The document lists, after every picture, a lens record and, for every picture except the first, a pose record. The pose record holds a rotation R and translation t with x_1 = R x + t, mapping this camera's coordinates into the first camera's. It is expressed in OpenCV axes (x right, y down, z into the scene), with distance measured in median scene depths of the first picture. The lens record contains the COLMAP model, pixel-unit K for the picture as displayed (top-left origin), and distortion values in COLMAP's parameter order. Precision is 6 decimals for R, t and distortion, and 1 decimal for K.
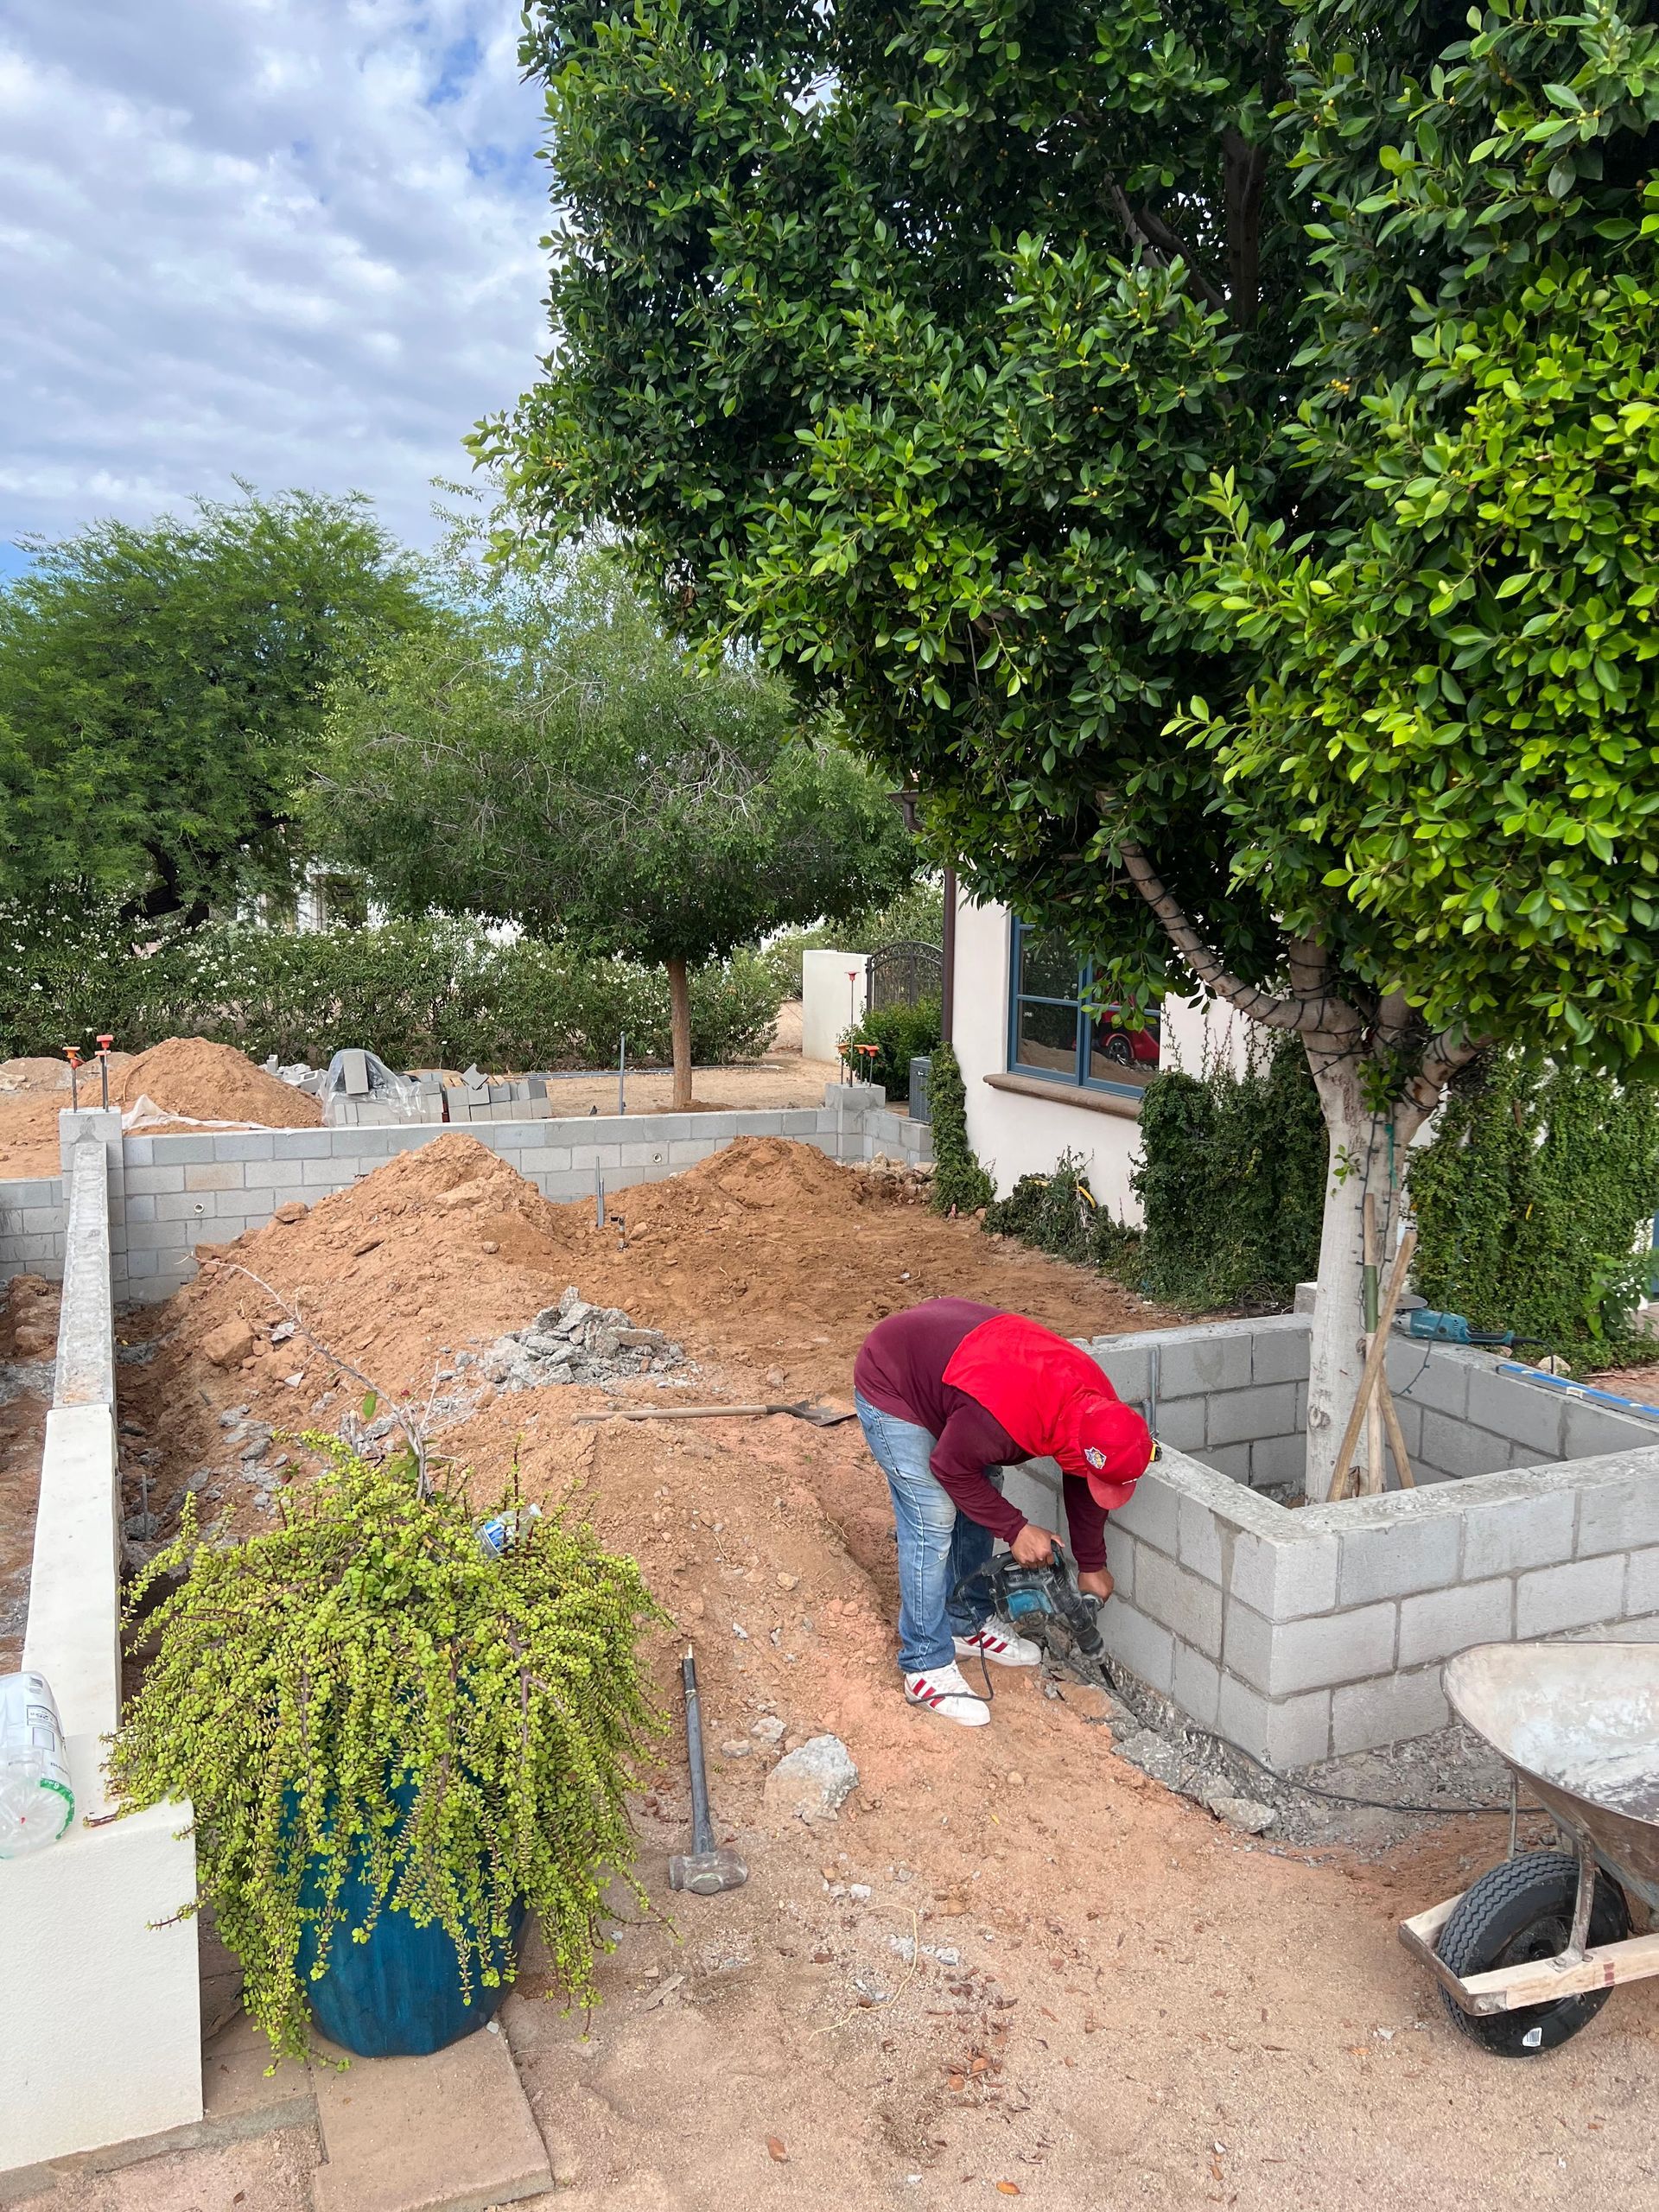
lens RADIAL K [[1663.8, 0, 836.9], [0, 1663.8, 1097.2], [0, 0, 1]] dist [0.055495, -0.067732]
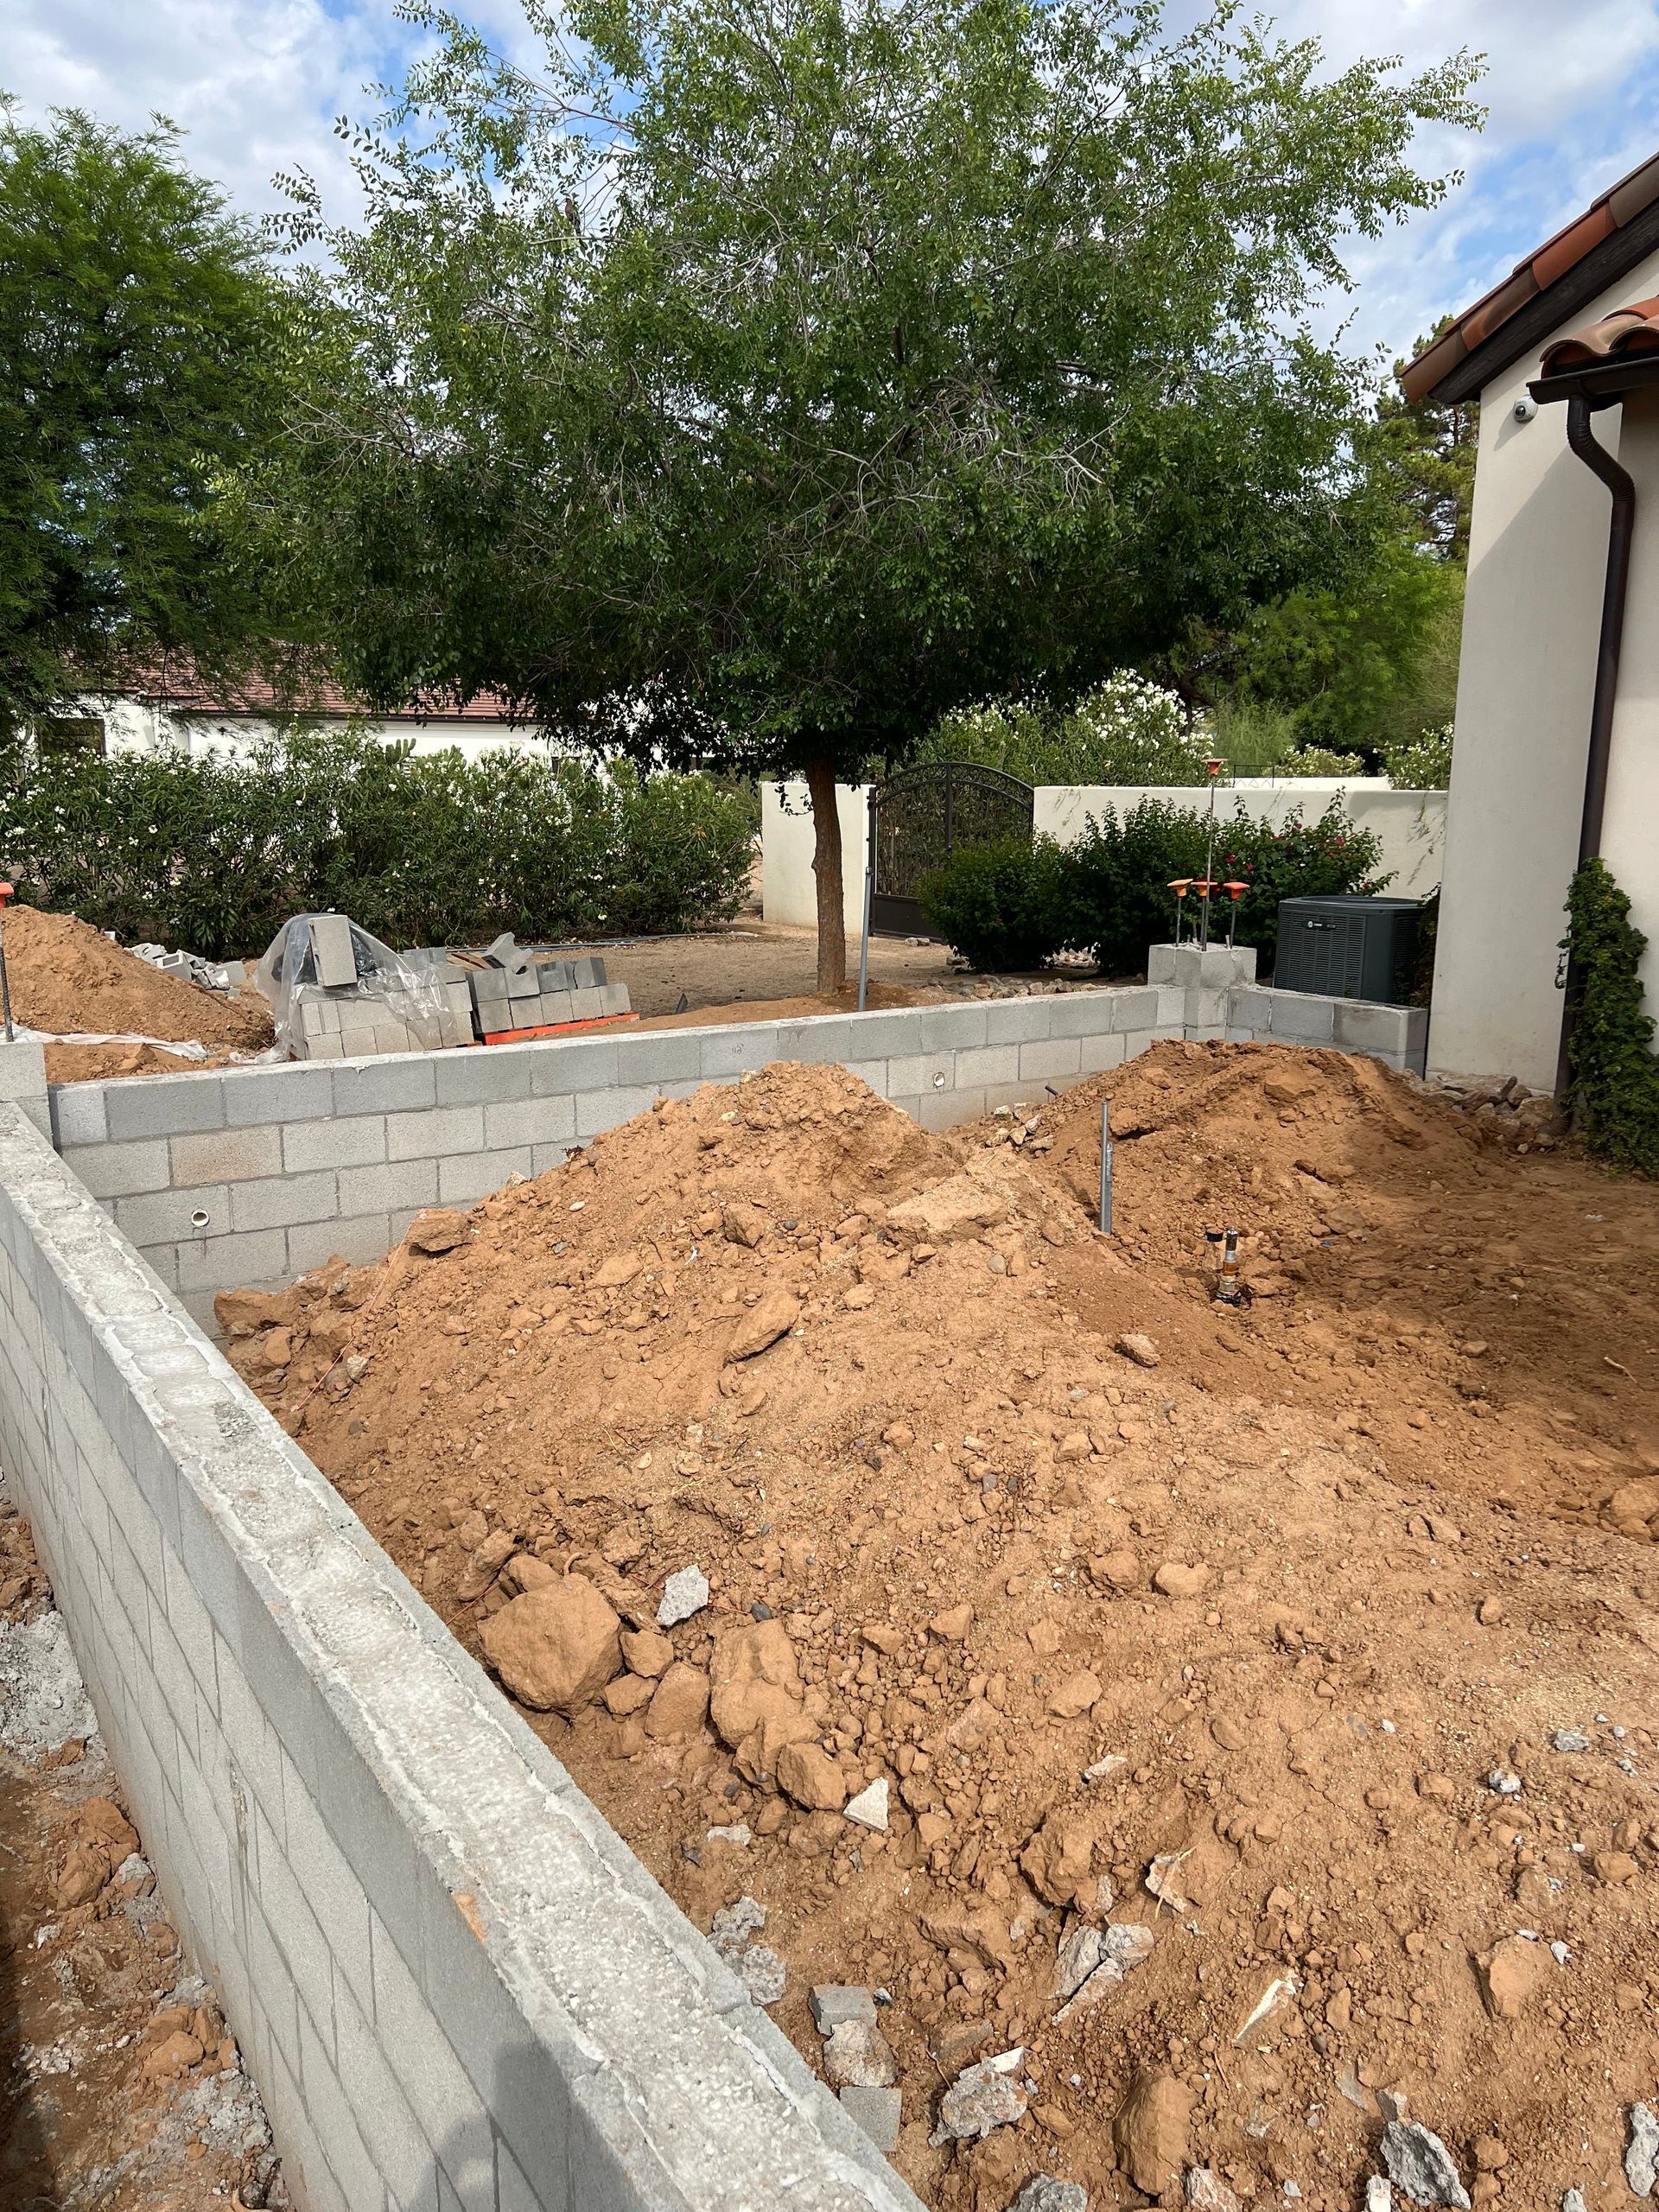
lens RADIAL K [[1663.8, 0, 834.2], [0, 1663.8, 1098.5], [0, 0, 1]] dist [0.055495, -0.067732]
pose [[0.986928, -0.042396, 0.155482, -0.148558], [0.030069, 0.996277, 0.080798, -0.003594], [-0.158329, -0.075066, 0.984529, 0.260085]]
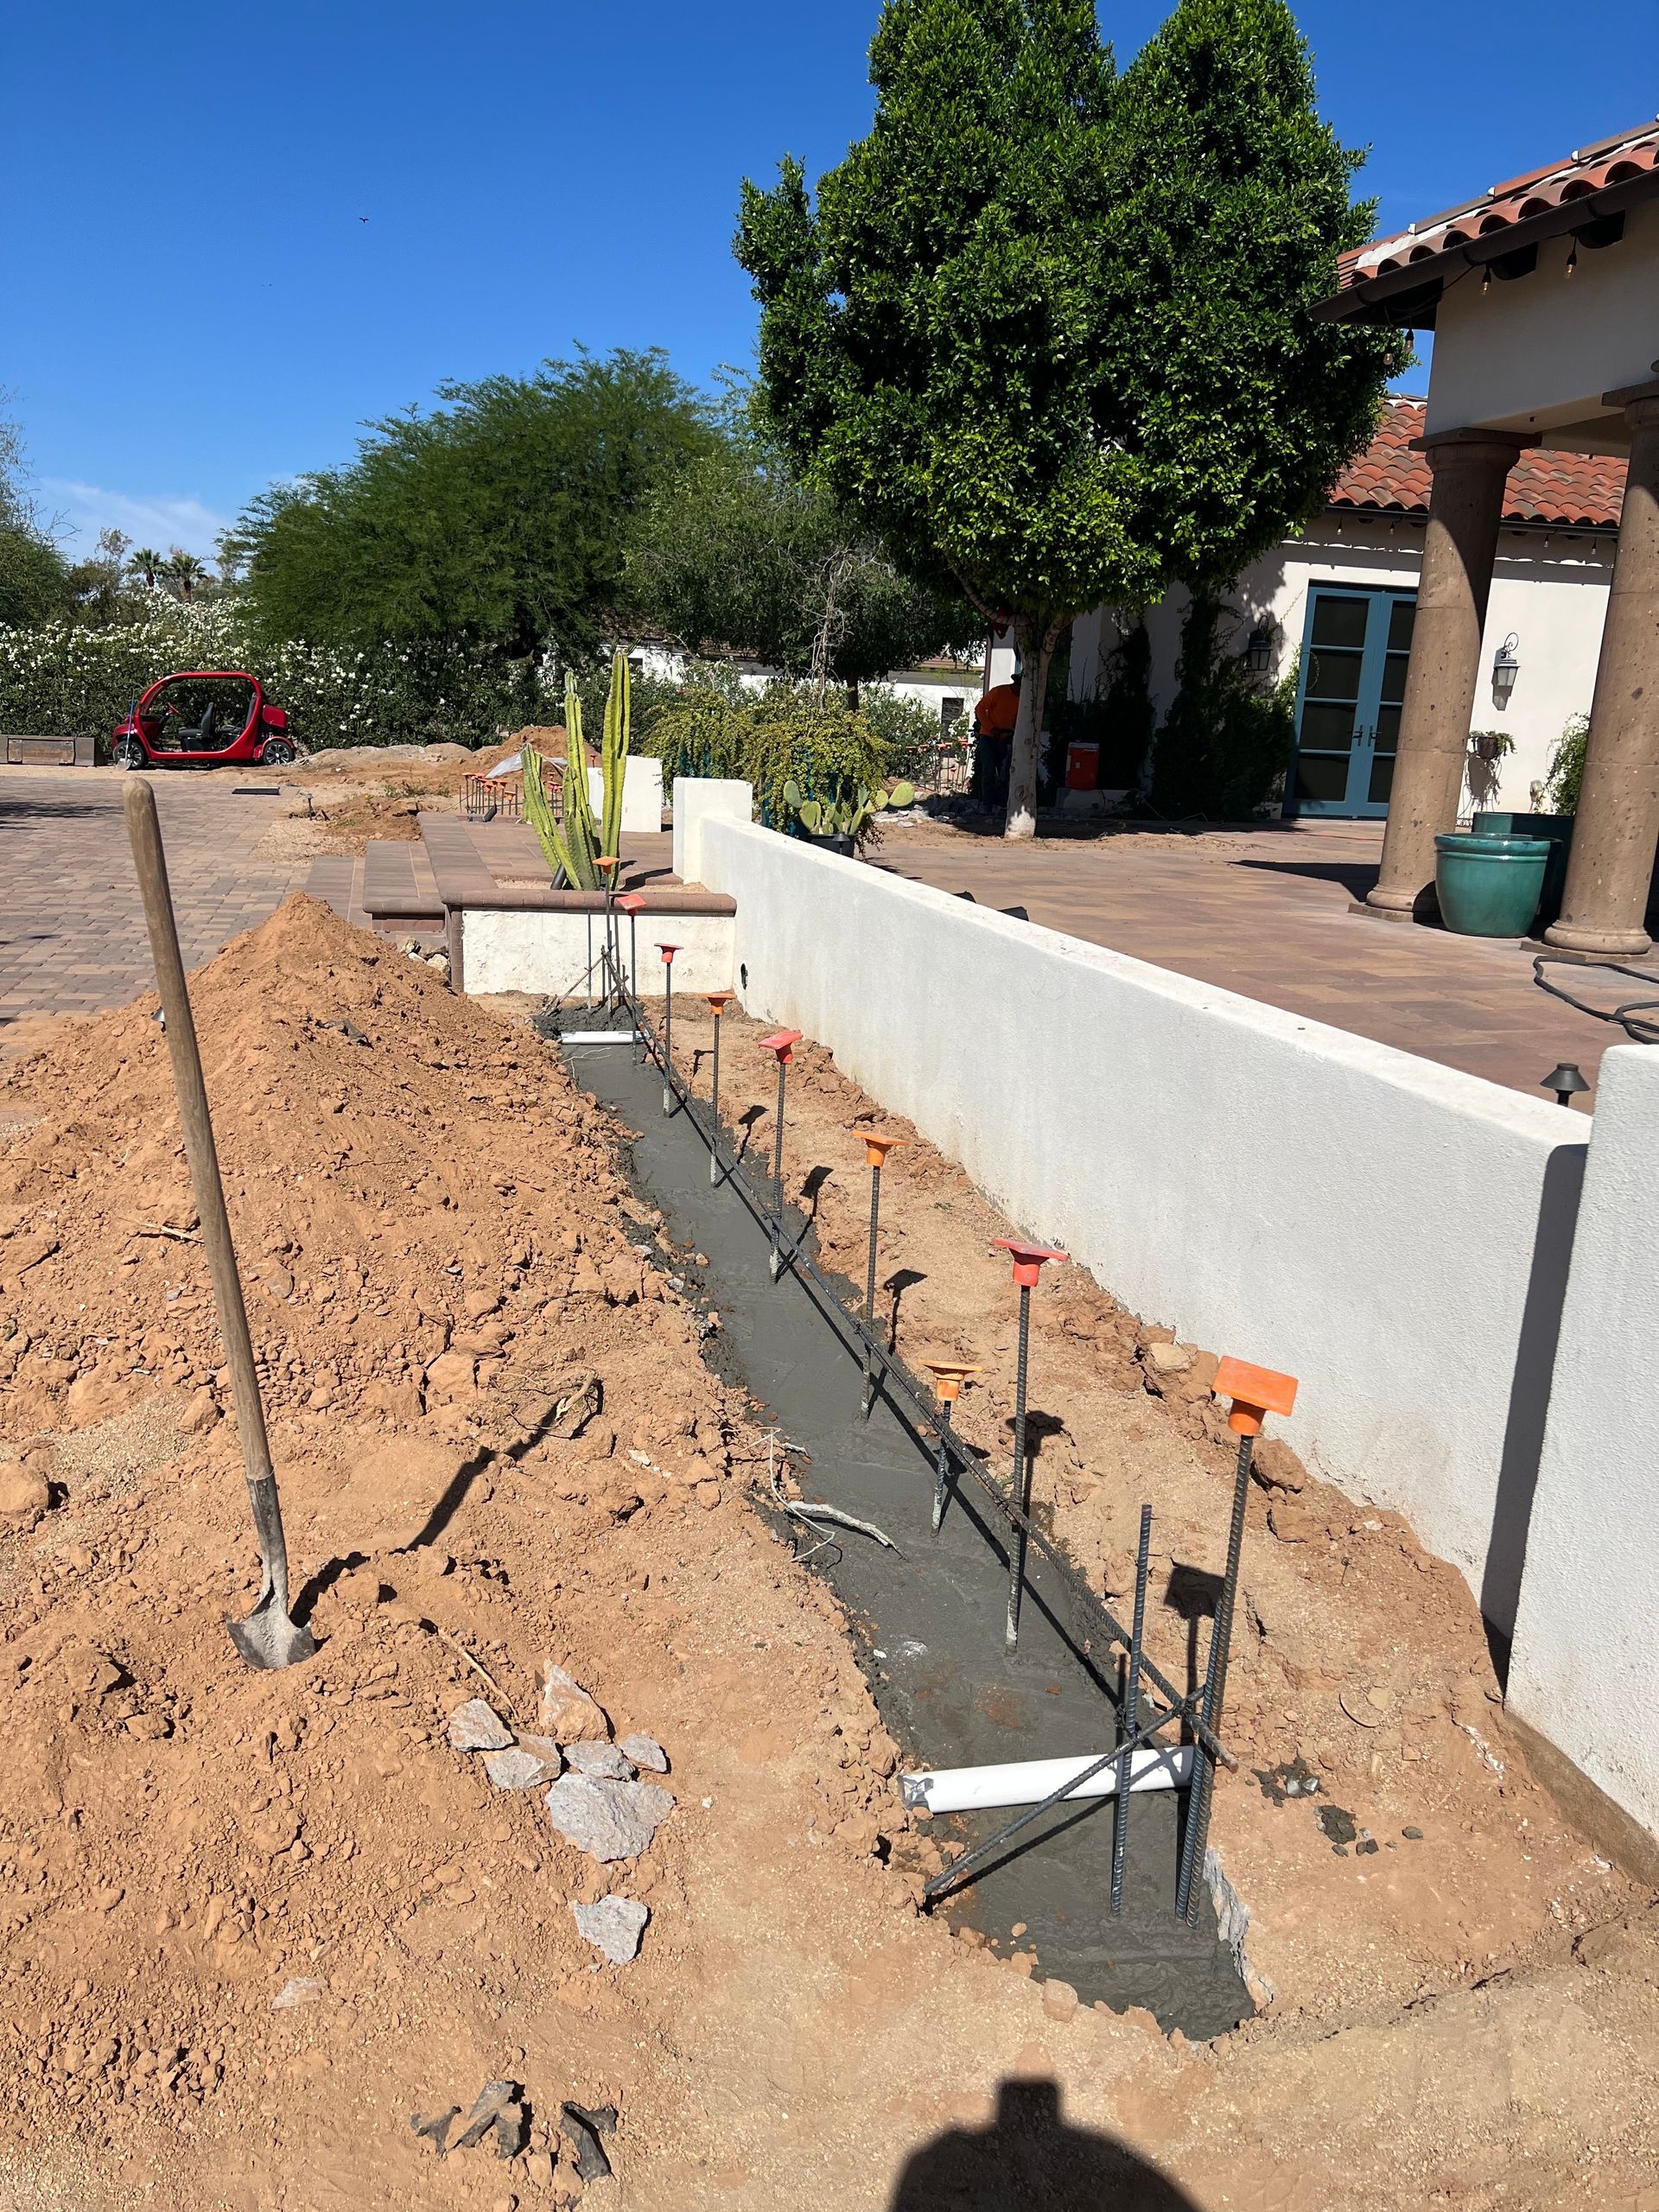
lens RADIAL K [[1663.8, 0, 845.8], [0, 1663.8, 1121.0], [0, 0, 1]] dist [0.055495, -0.067732]
pose [[0.989008, 0.062629, -0.133947, 0.101014], [-0.046359, 0.991532, 0.121307, 0.107770], [0.140410, -0.113763, 0.983536, -0.452997]]
